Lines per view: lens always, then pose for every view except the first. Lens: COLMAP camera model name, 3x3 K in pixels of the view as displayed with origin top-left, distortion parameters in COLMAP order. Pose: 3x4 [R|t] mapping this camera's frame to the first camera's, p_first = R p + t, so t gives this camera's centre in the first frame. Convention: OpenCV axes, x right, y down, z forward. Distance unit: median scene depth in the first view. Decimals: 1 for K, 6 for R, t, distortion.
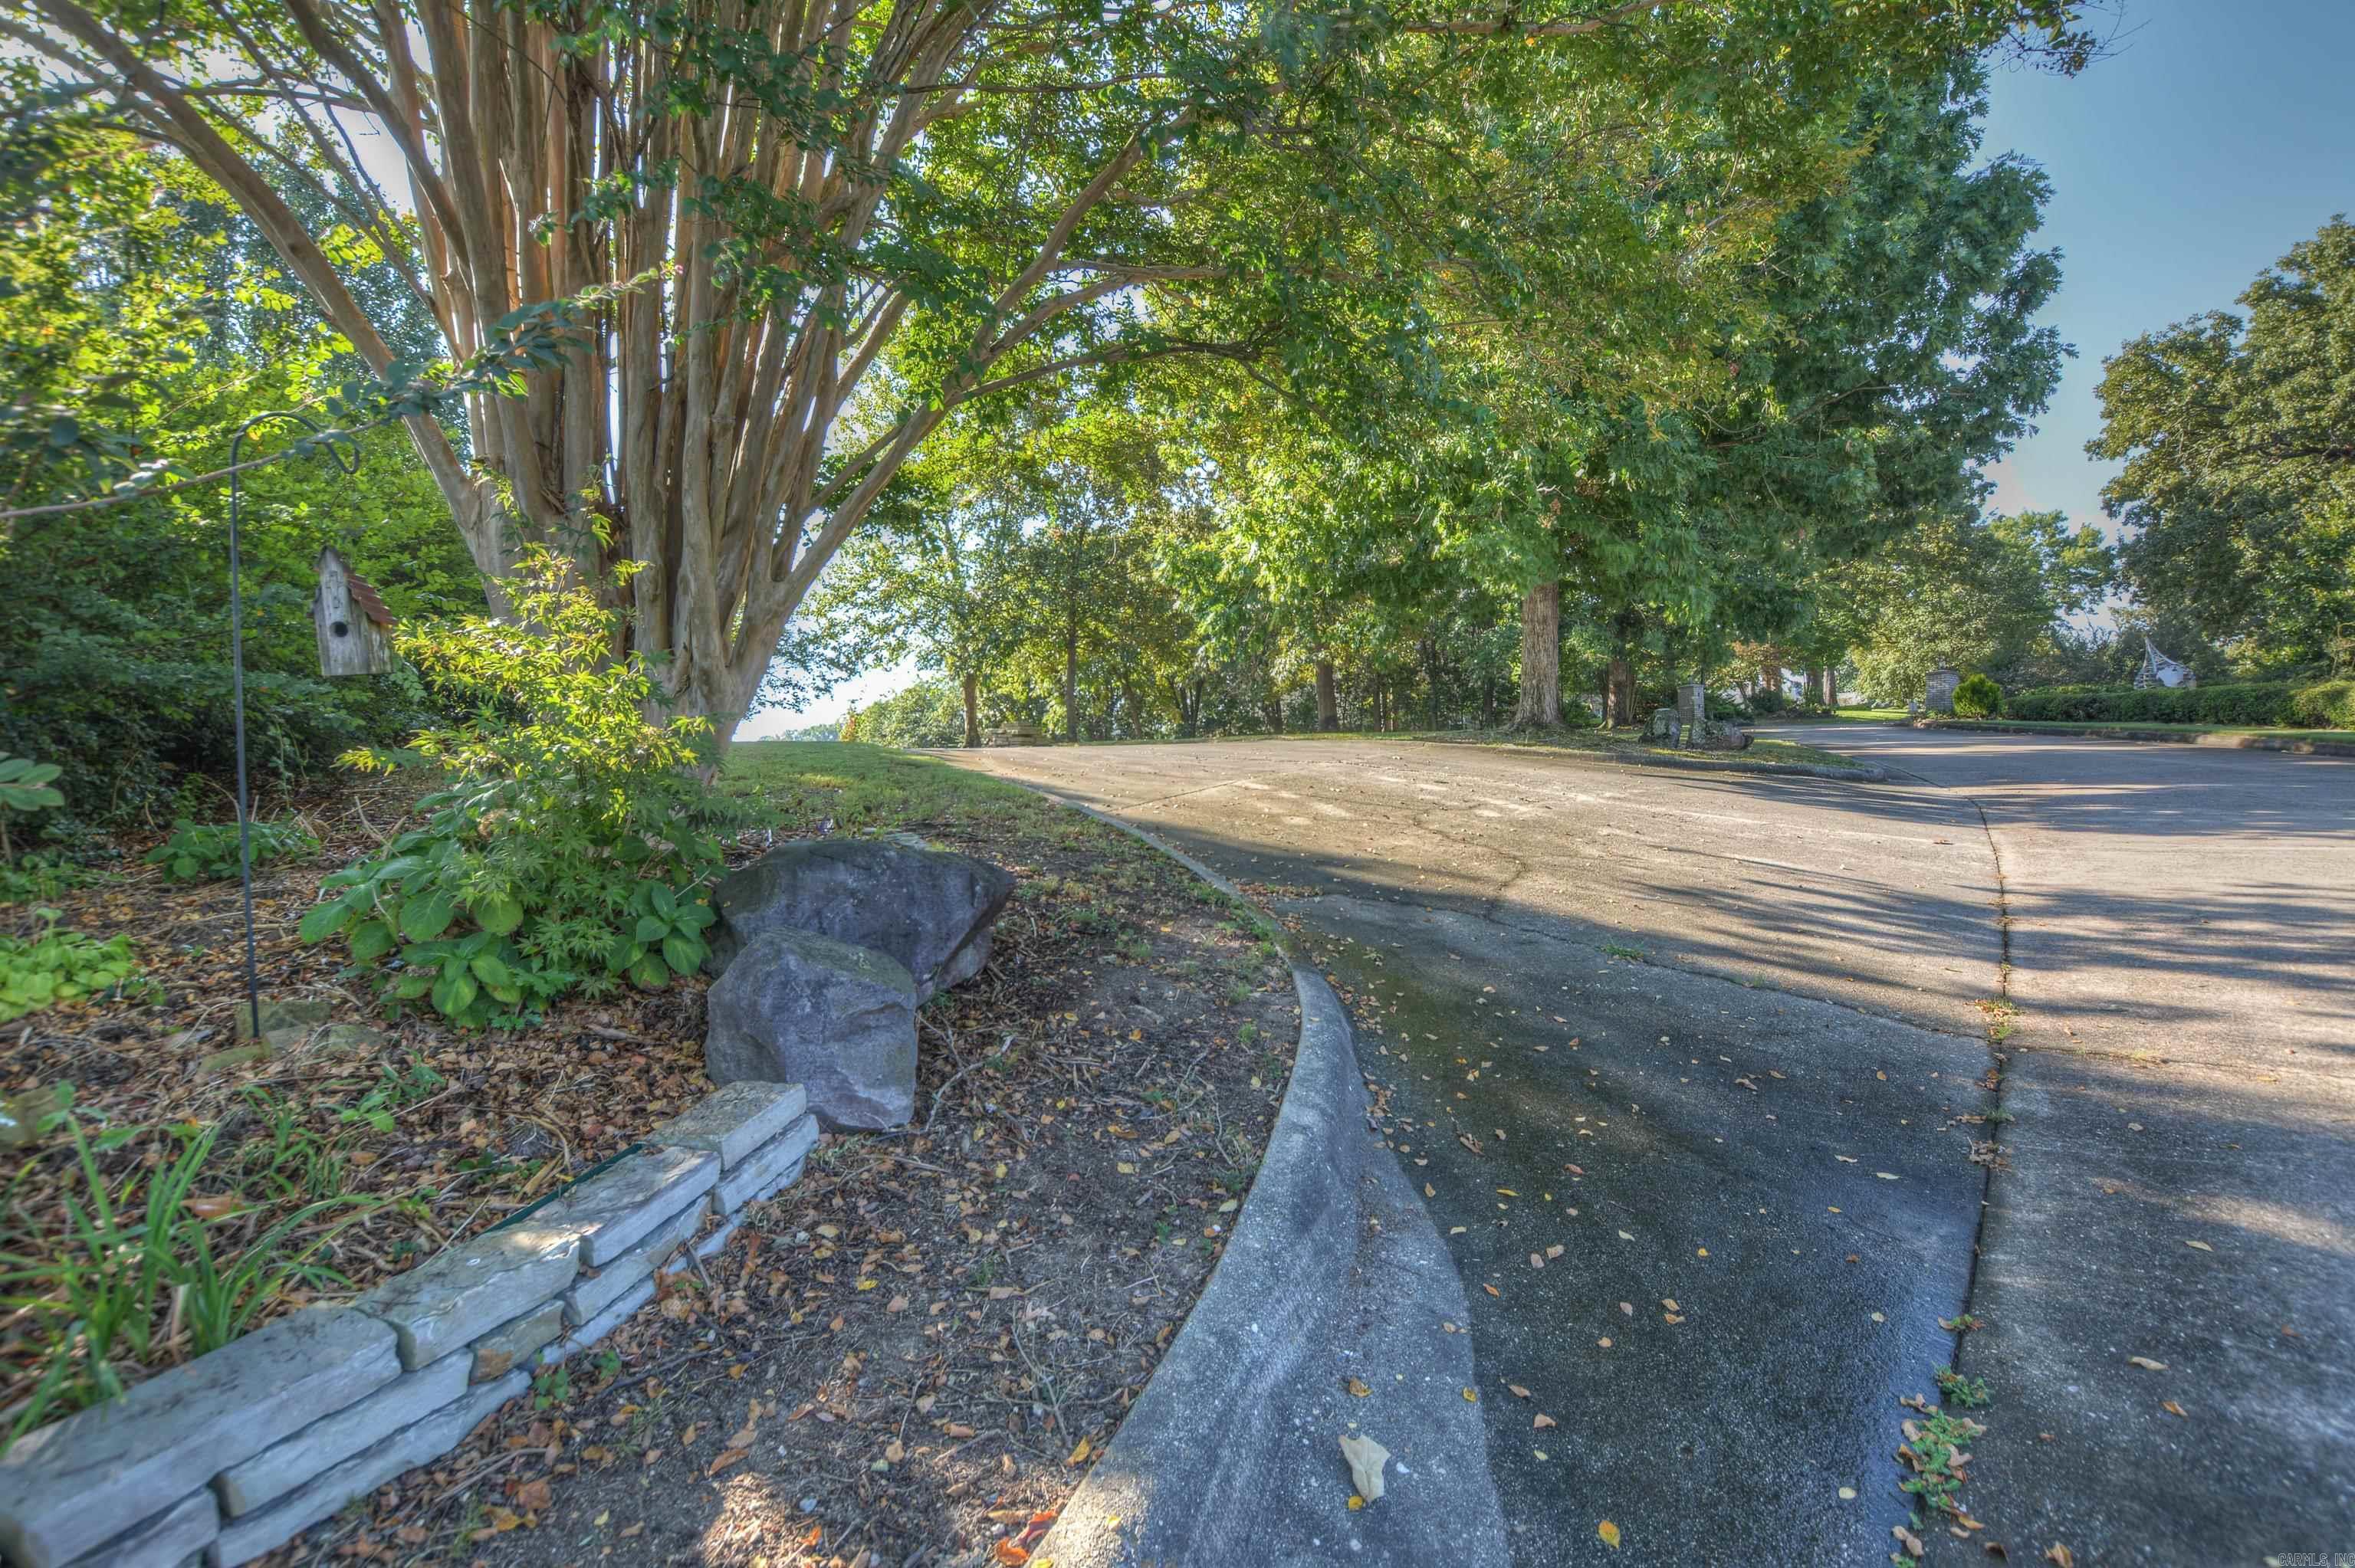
lens RADIAL K [[1044.7, 0, 1173.4], [0, 1044.7, 778.1], [0, 0, 1]] dist [-0.031091, 0.003692]
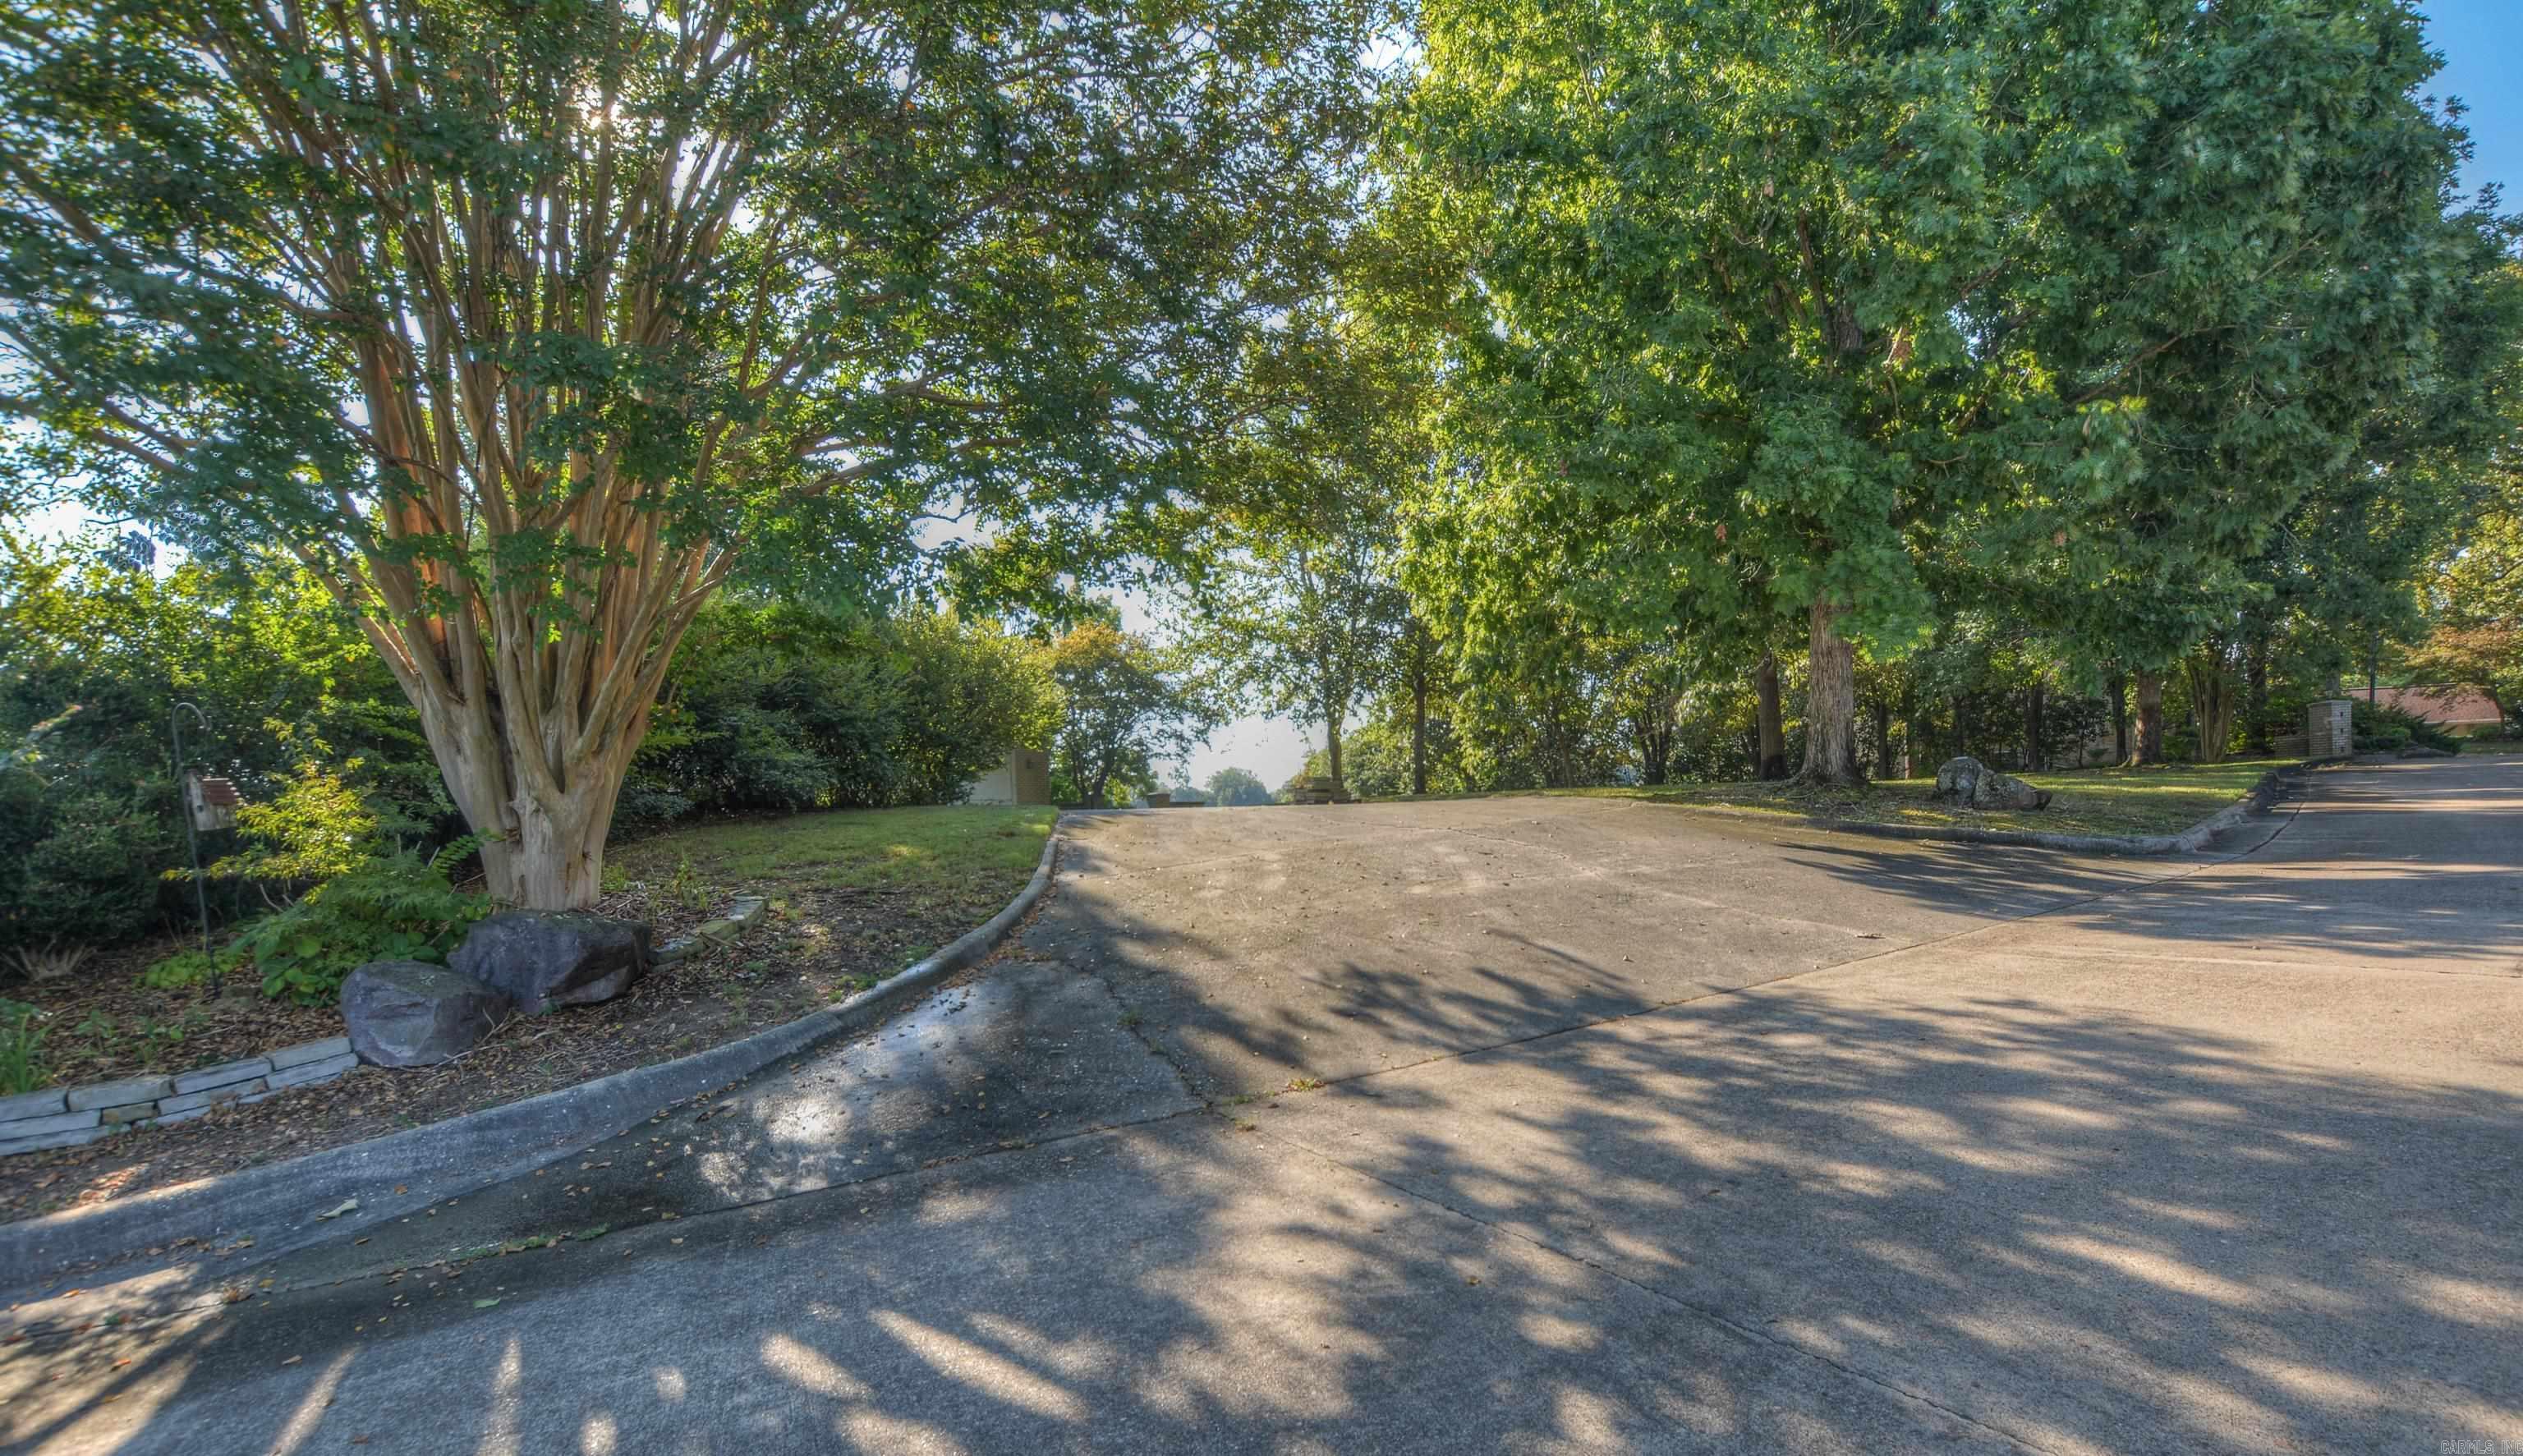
lens RADIAL K [[1188.6, 0, 1274.6], [0, 1188.6, 897.1], [0, 0, 1]] dist [-0.028268, 0.003279]
pose [[0.922815, 0.024354, -0.384473, 0.488343], [0.000631, 0.997903, 0.064725, -0.026745], [0.385243, -0.059972, 0.920864, -0.081869]]
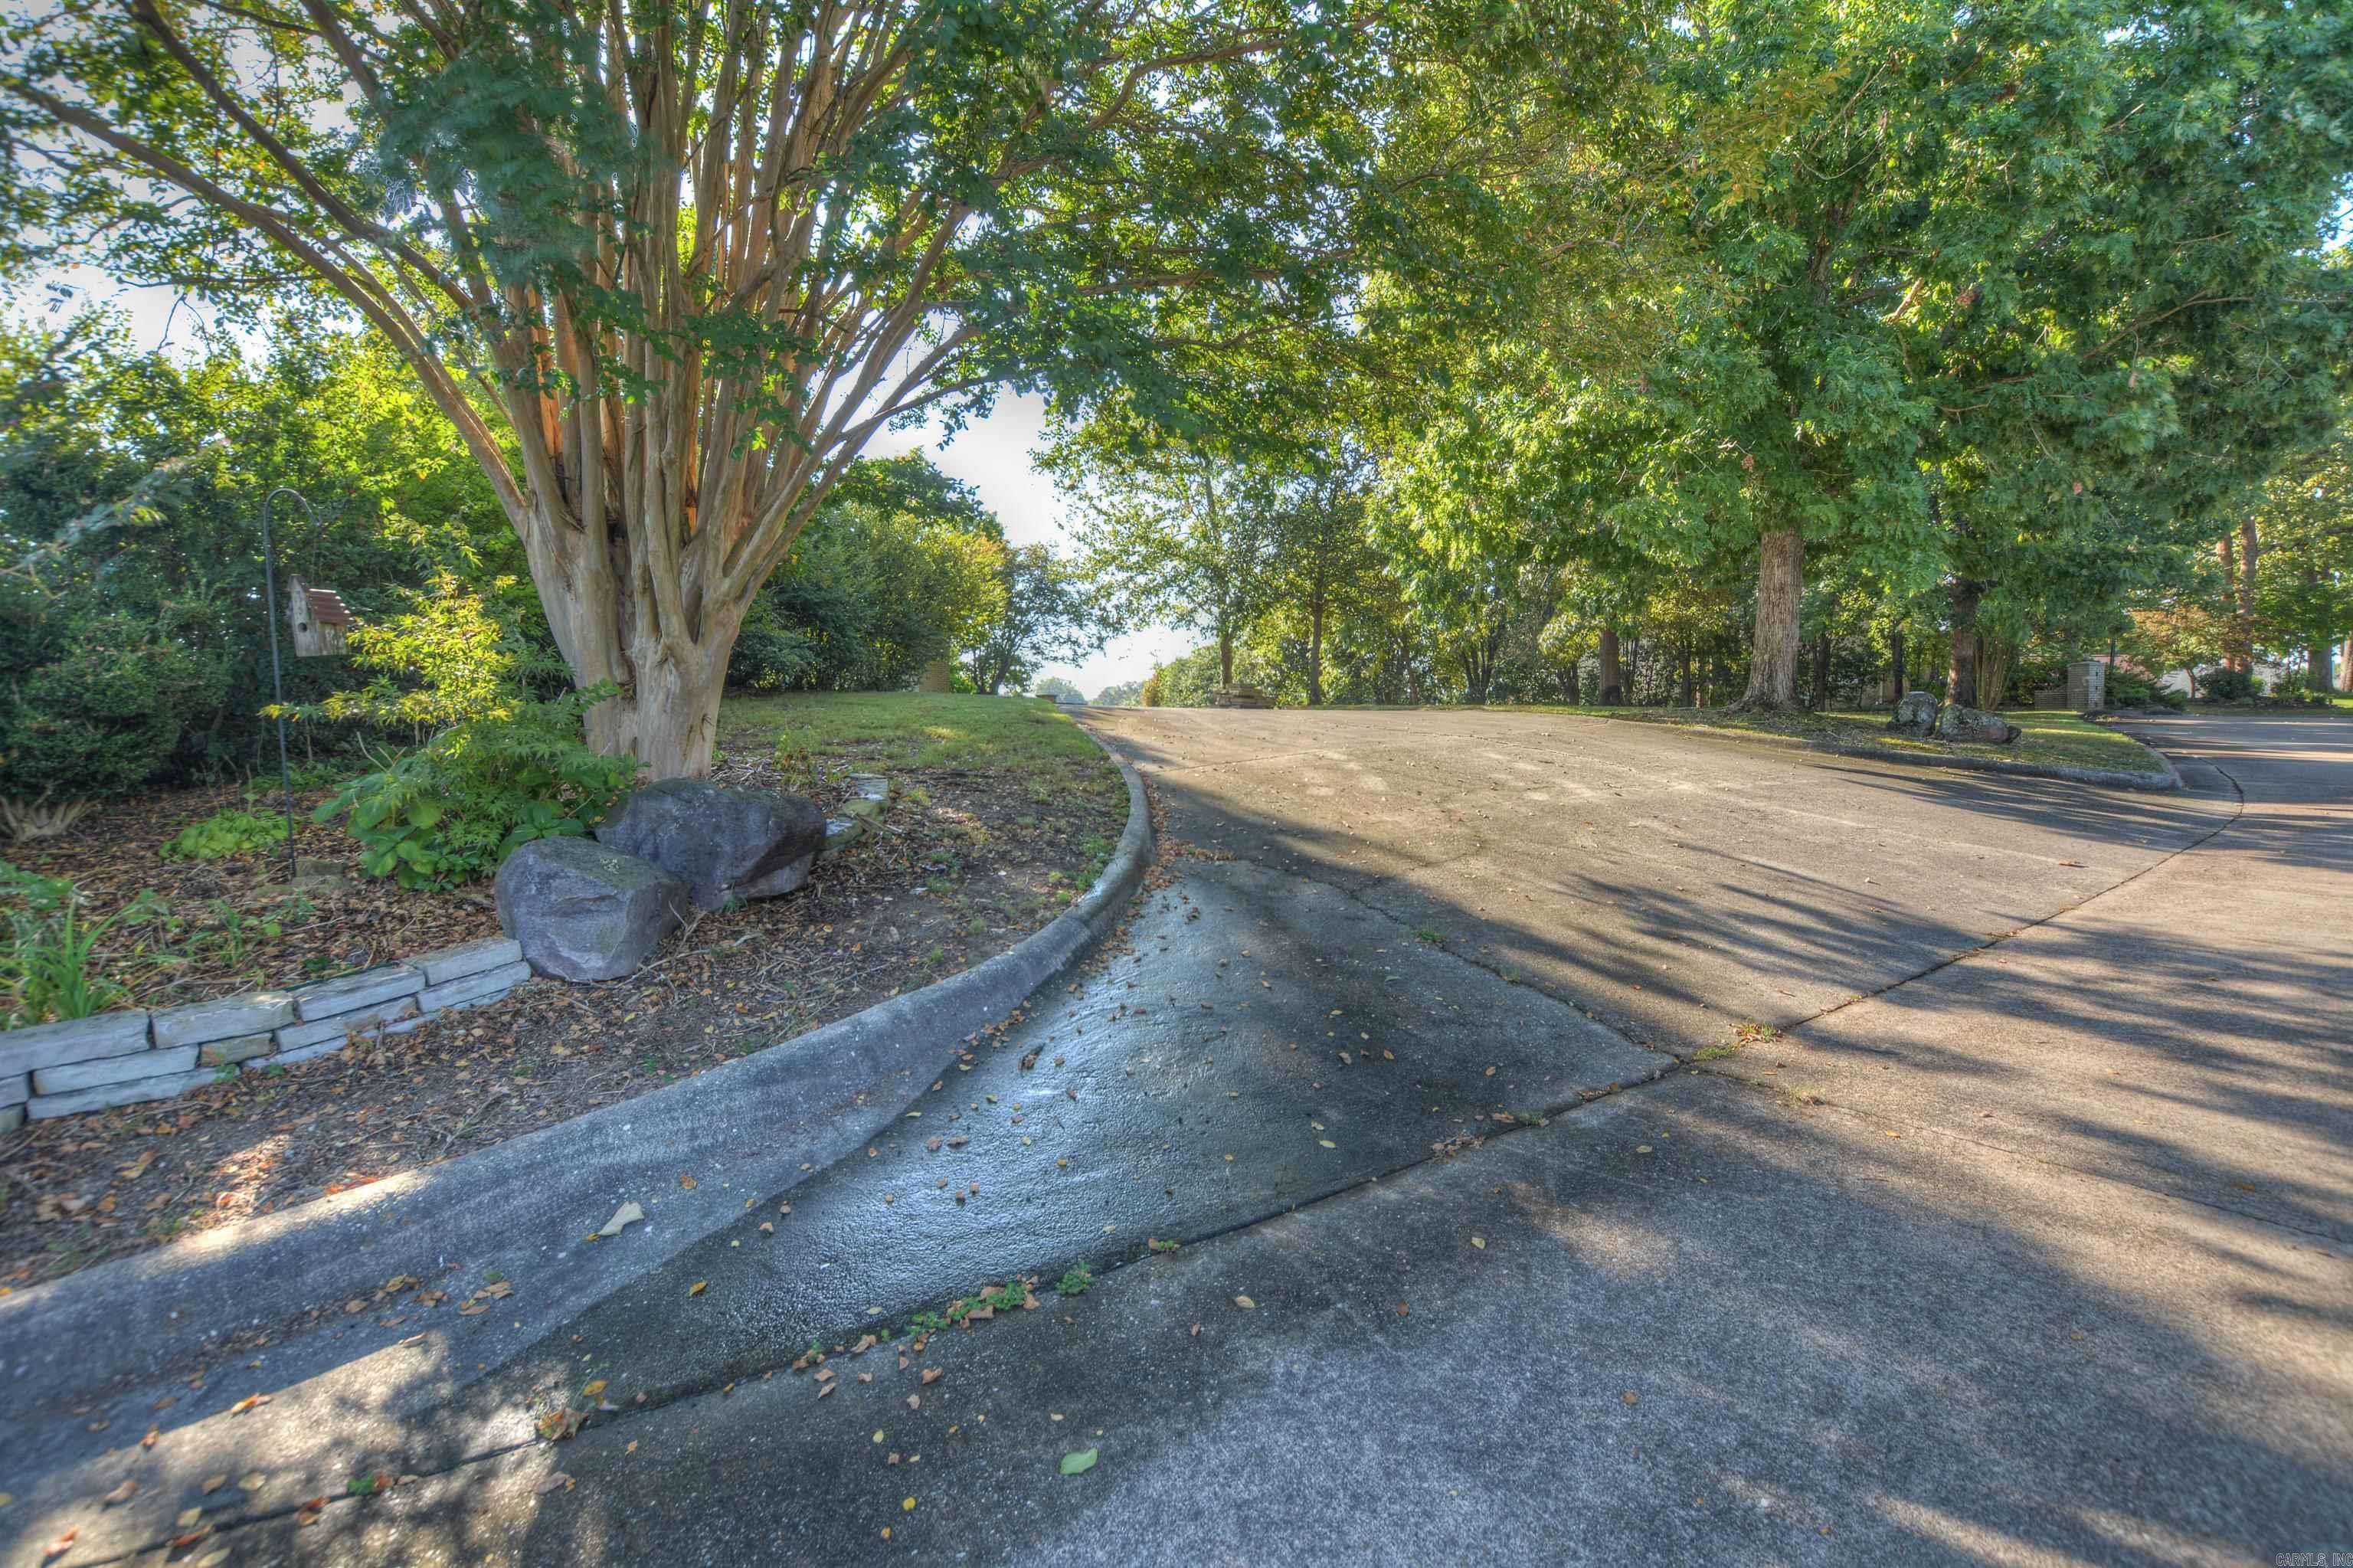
lens RADIAL K [[1044.0, 0, 1162.3], [0, 1044.0, 784.0], [0, 0, 1]] dist [-0.031091, 0.003692]
pose [[0.947395, 0.059675, -0.314455, 0.219332], [-0.045265, 0.997572, 0.052936, -0.010601], [0.316850, -0.035917, 0.947795, -0.020723]]
